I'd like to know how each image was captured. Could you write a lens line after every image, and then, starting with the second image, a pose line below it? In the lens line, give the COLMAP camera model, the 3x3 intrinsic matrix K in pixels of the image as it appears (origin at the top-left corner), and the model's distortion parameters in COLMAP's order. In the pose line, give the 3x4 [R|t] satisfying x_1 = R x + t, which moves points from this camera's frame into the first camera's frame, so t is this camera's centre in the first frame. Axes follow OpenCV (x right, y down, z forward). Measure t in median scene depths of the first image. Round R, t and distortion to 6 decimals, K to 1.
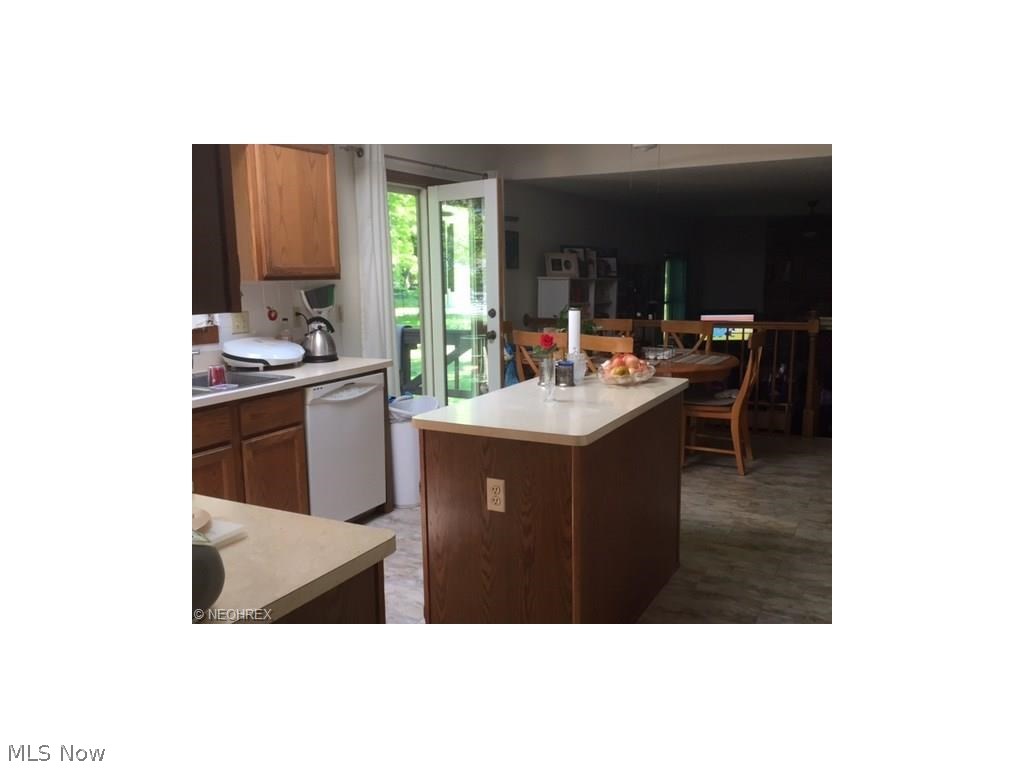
lens RADIAL K [[719.3, 0, 512.0], [0, 719.3, 384.0], [0, 0, 1]] dist [0.052916, 0.001480]
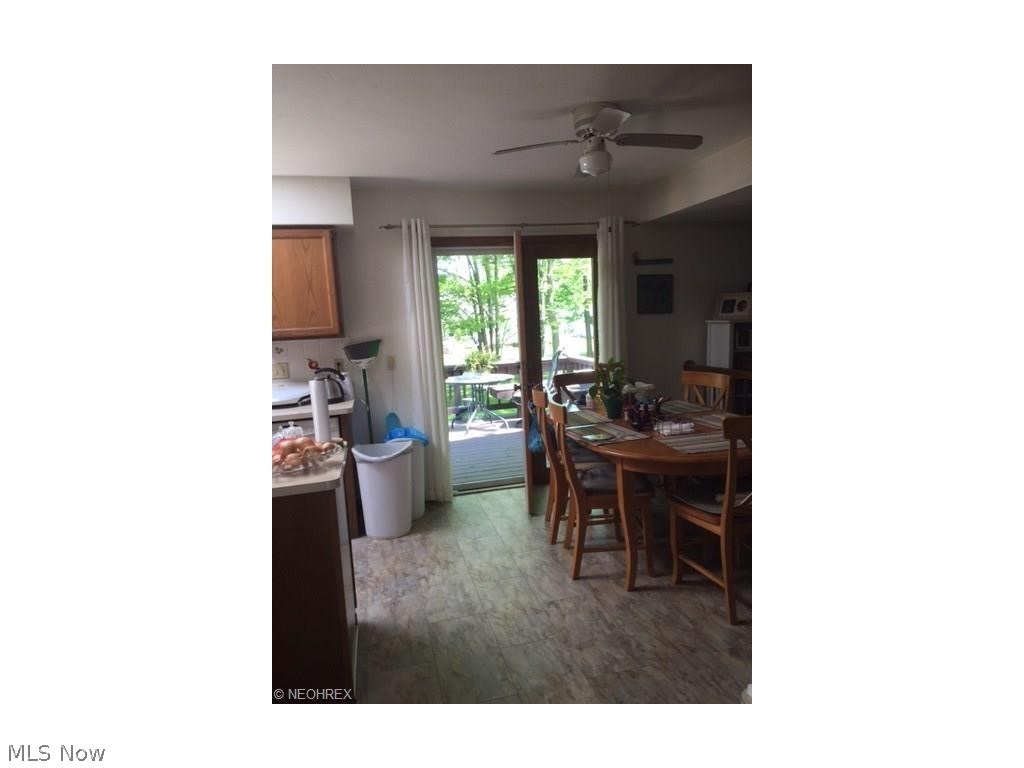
lens RADIAL K [[540.2, 0, 518.8], [0, 540.2, 386.7], [0, 0, 1]] dist [0.027586, -0.000357]
pose [[0.687452, 0.067662, -0.723071, 0.595815], [-0.072929, 0.997049, 0.023963, -0.100288], [0.722559, 0.036260, 0.690358, 0.559378]]
